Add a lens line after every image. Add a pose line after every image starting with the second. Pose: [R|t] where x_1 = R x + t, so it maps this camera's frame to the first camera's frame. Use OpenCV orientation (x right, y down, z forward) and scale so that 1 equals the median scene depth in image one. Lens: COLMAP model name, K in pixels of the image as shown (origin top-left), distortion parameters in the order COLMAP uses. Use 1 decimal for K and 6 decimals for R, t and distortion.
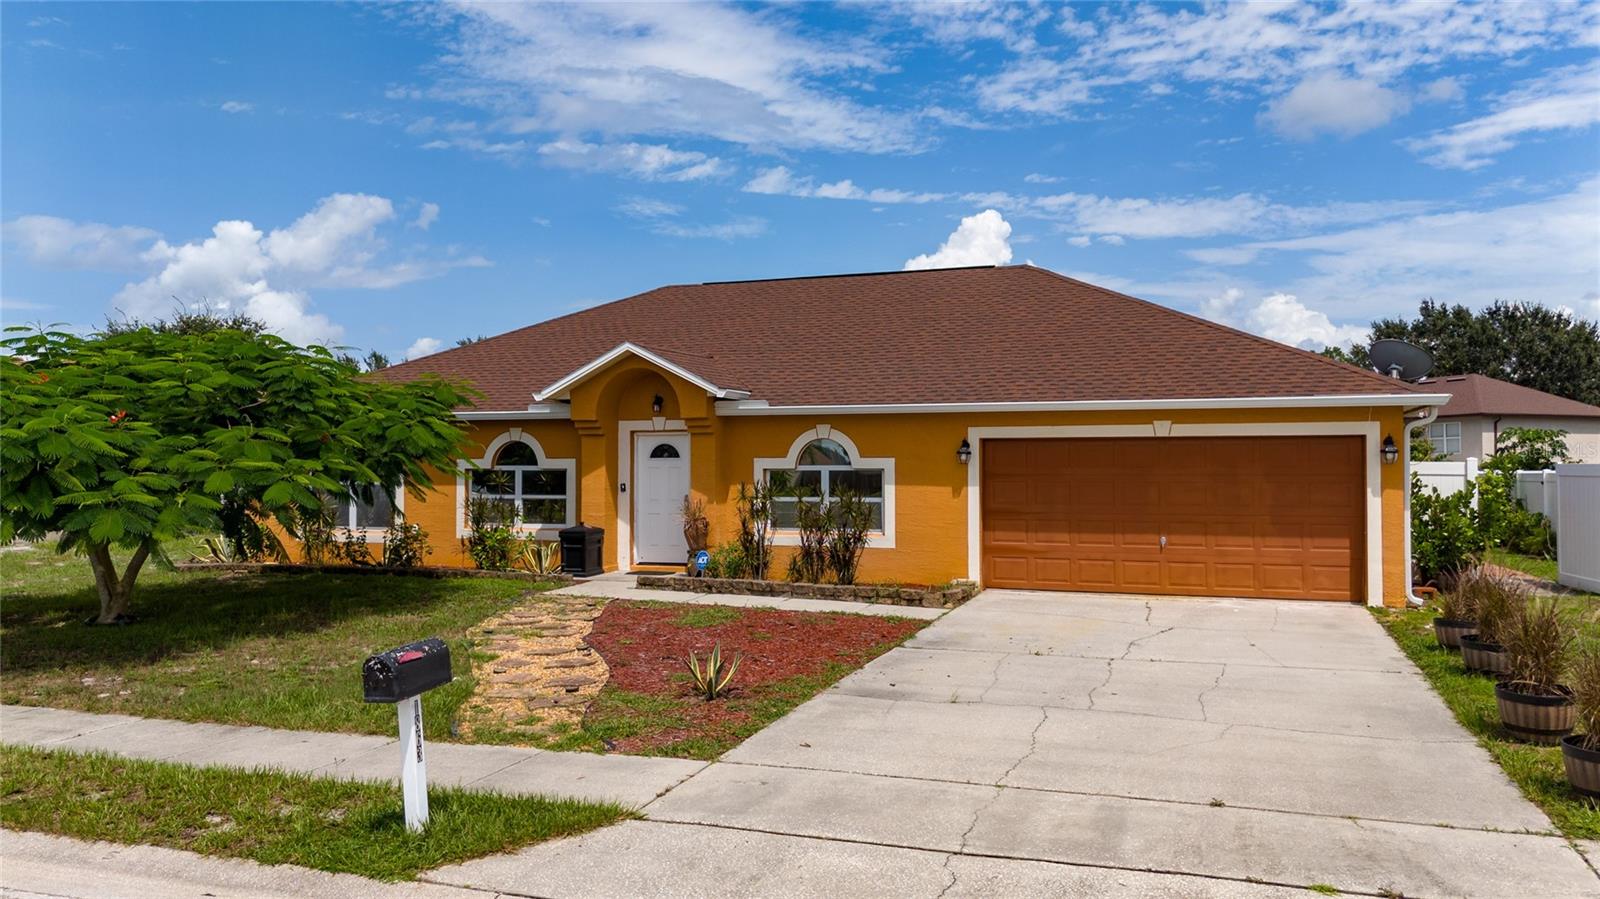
lens RADIAL K [[1176.1, 0, 809.3], [0, 1176.1, 499.2], [0, 0, 1]] dist [0.027045, -0.000251]
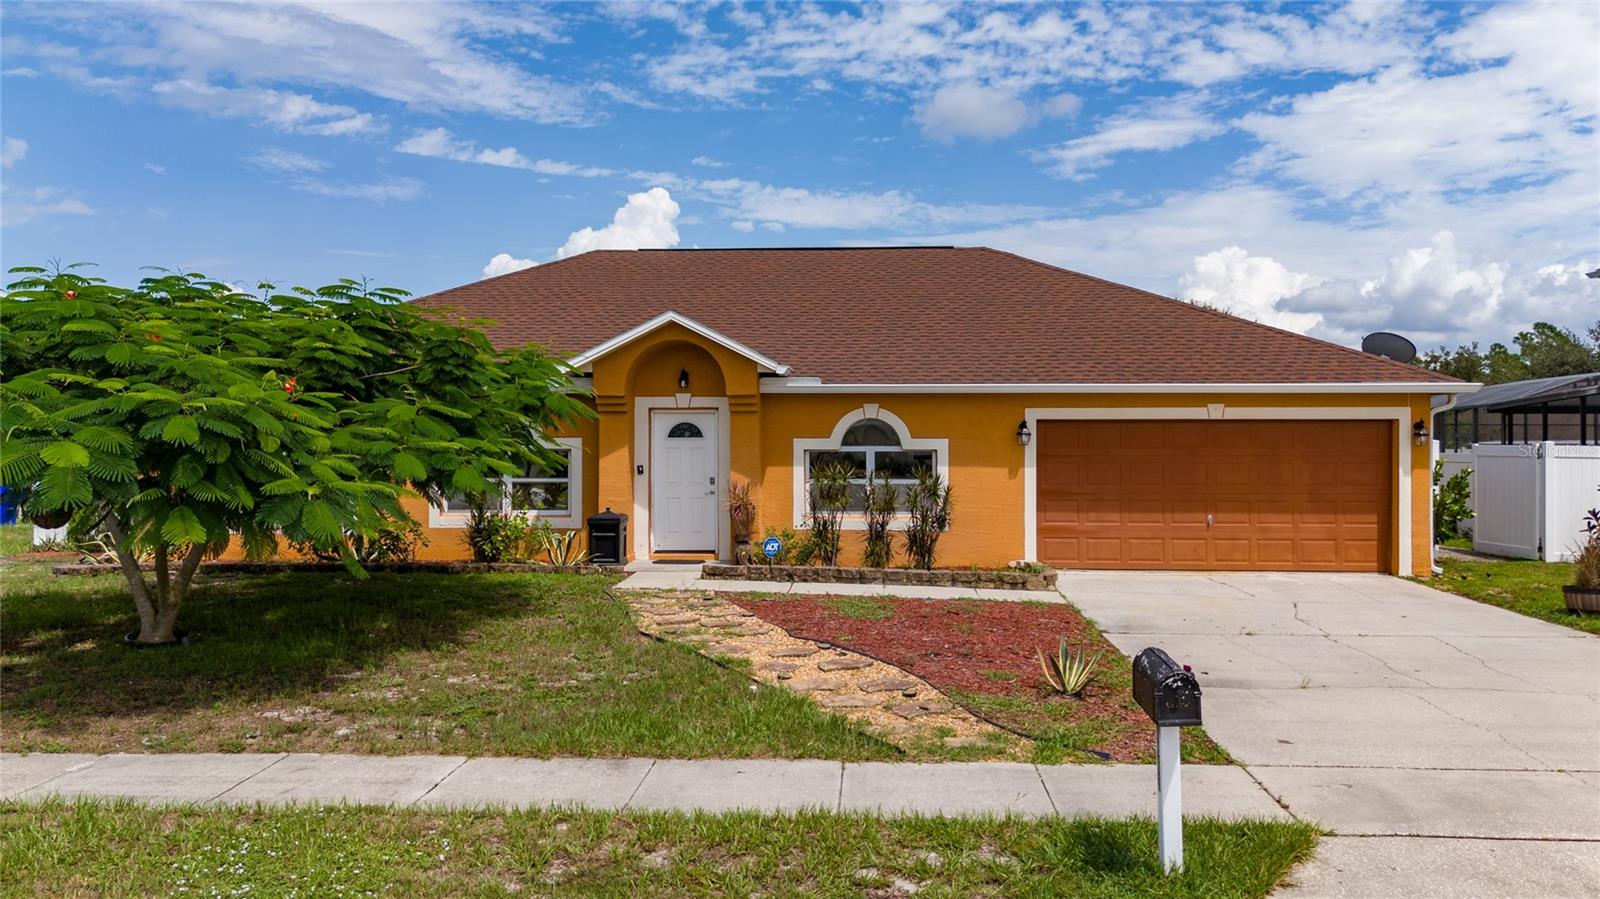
lens RADIAL K [[1175.1, 0, 806.8], [0, 1175.1, 456.9], [0, 0, 1]] dist [0.090007, -0.096958]
pose [[0.960969, -0.000717, 0.276654, -0.008335], [0.005580, 0.999843, -0.016792, -0.000095], [-0.276599, 0.017680, 0.960823, 0.002265]]
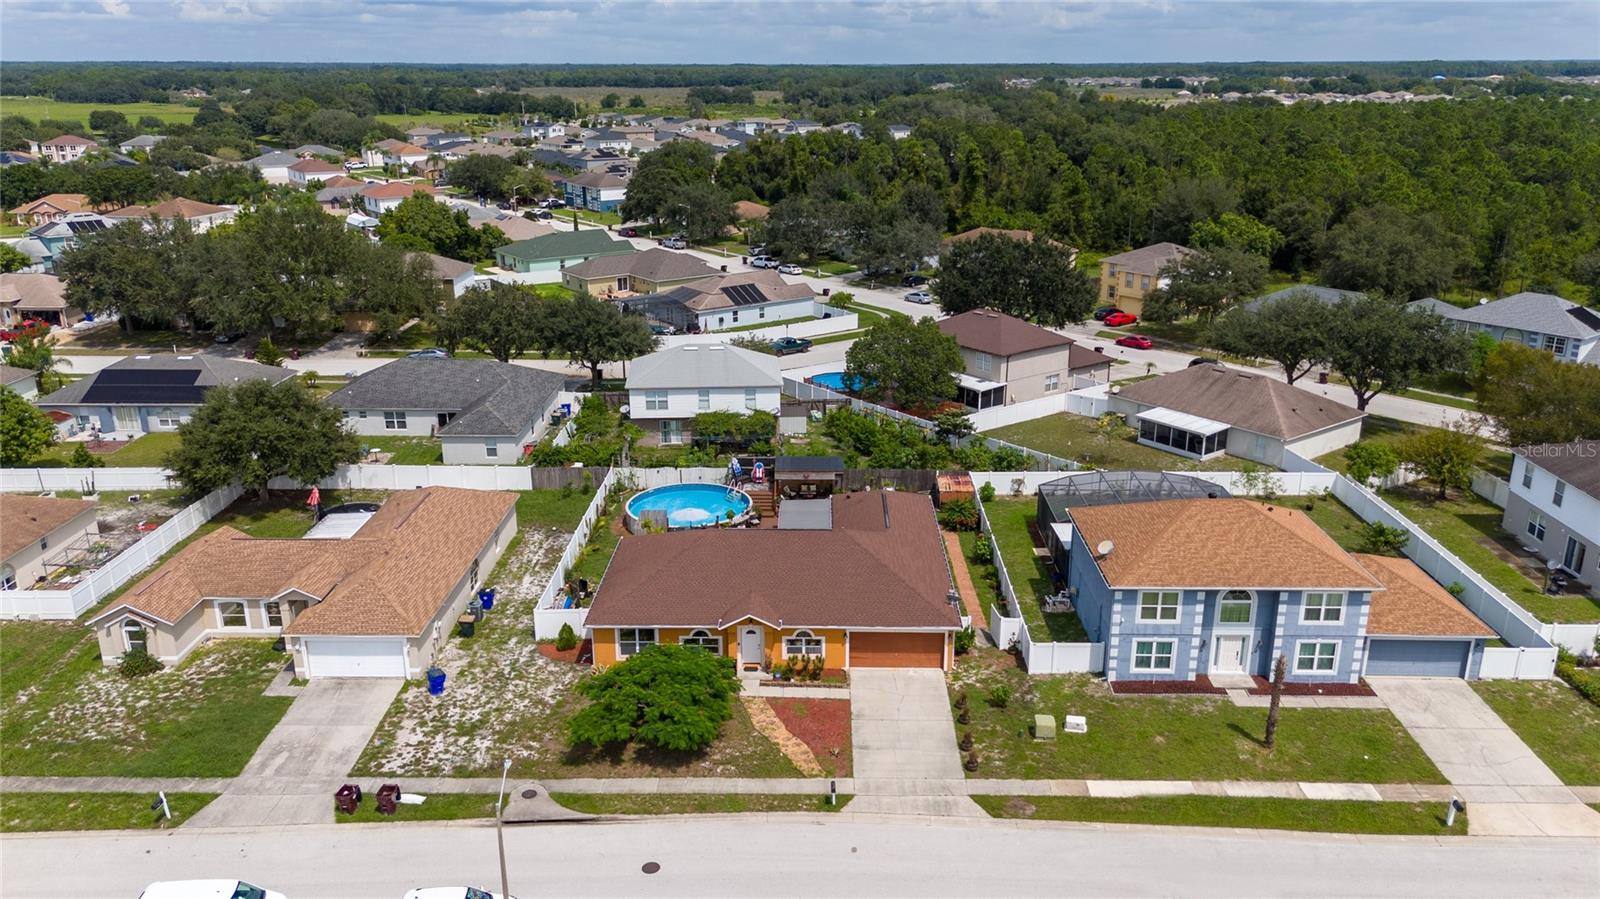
lens RADIAL K [[1175.1, 0, 806.8], [0, 1175.1, 456.9], [0, 0, 1]] dist [0.090007, -0.096958]
pose [[0.947553, -0.101194, 0.303155, -0.026581], [0.006953, 0.954852, 0.297000, -0.042782], [-0.319523, -0.279316, 0.905477, -0.054476]]
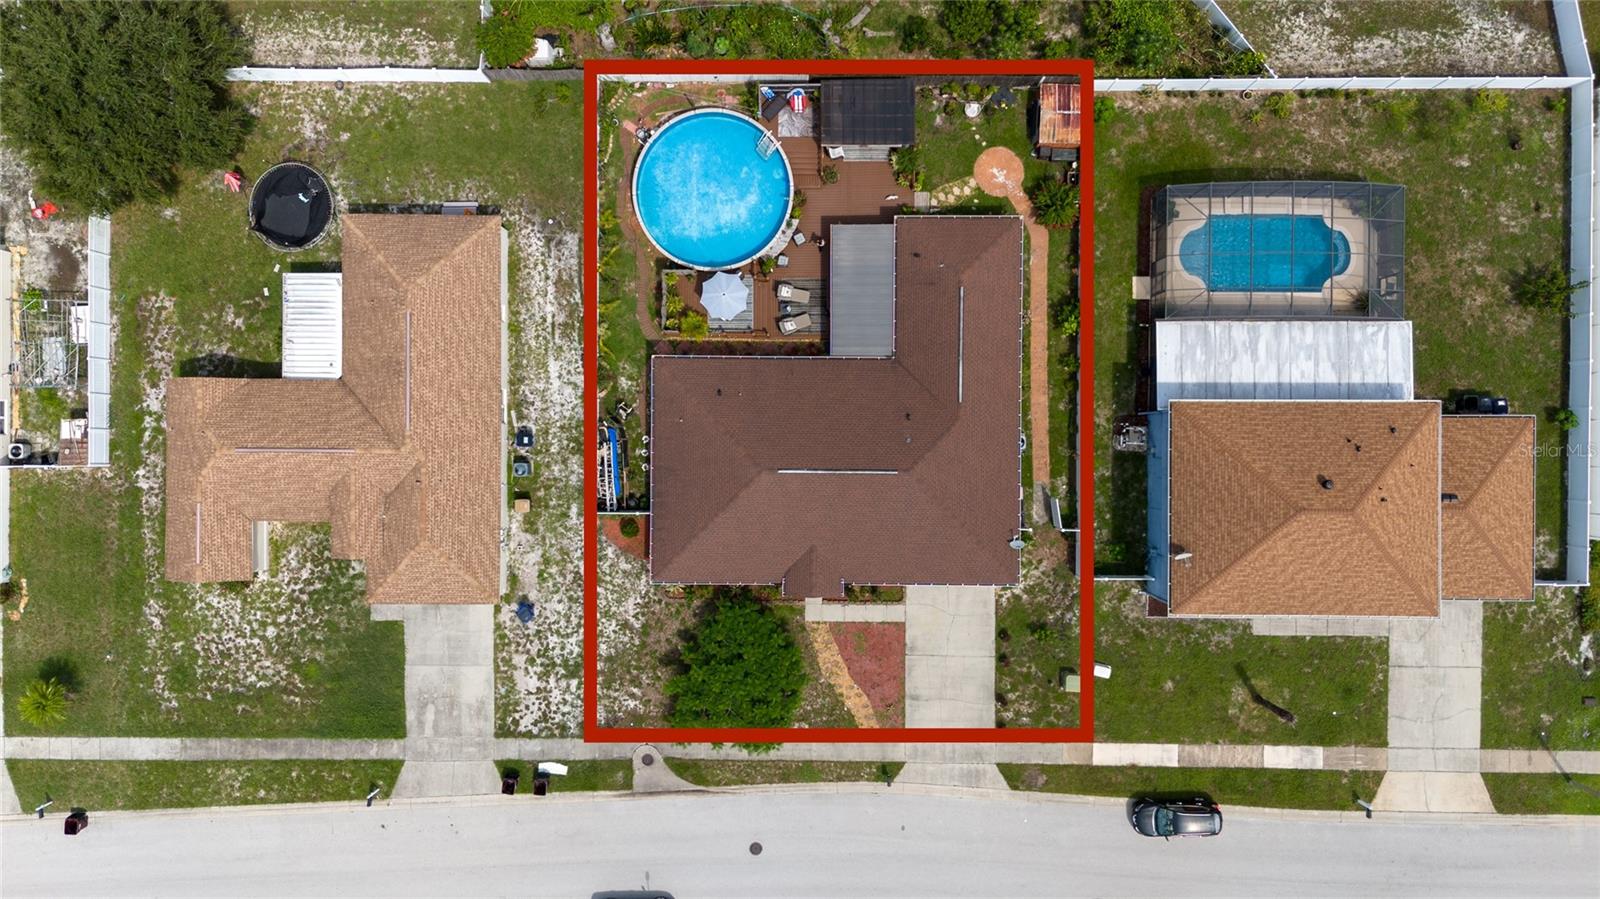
lens RADIAL K [[1175.1, 0, 806.8], [0, 1175.1, 456.9], [0, 0, 1]] dist [0.090007, -0.096958]
pose [[0.944854, -0.327491, -0.000793, -0.000905], [0.009603, 0.025284, 0.999634, -0.098827], [-0.327351, -0.944516, 0.027034, 0.035220]]
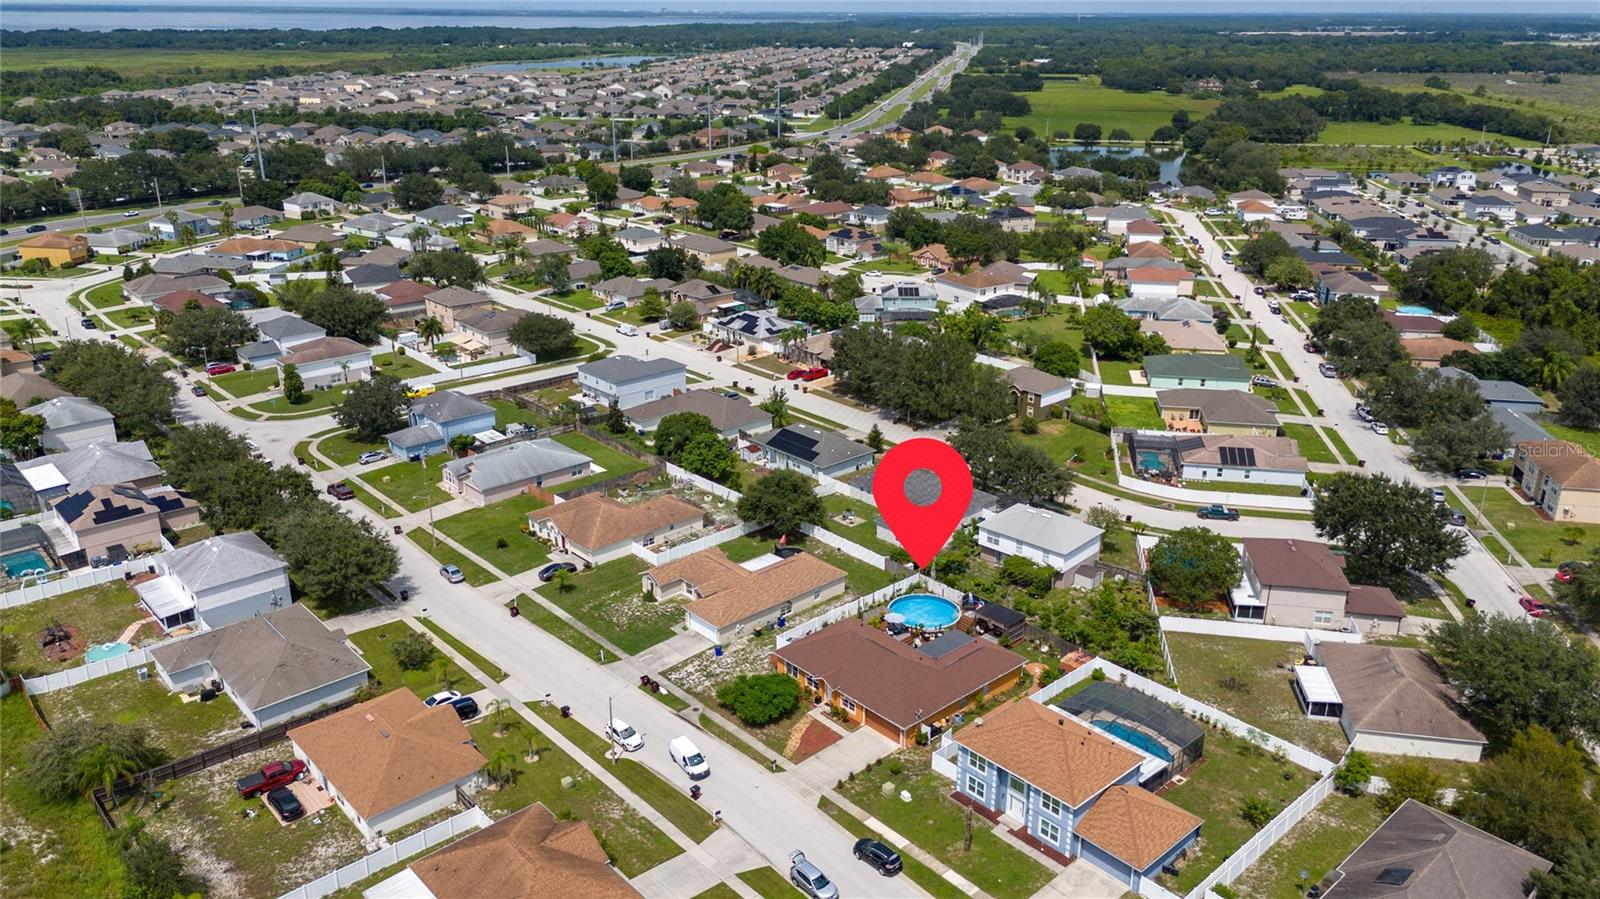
lens RADIAL K [[1175.1, 0, 806.8], [0, 1175.1, 456.9], [0, 0, 1]] dist [0.090007, -0.096958]
pose [[0.882753, 0.172366, -0.437077, 0.069300], [-0.016951, 0.941353, 0.336996, -0.099624], [0.469531, -0.290076, 0.833905, -0.120013]]
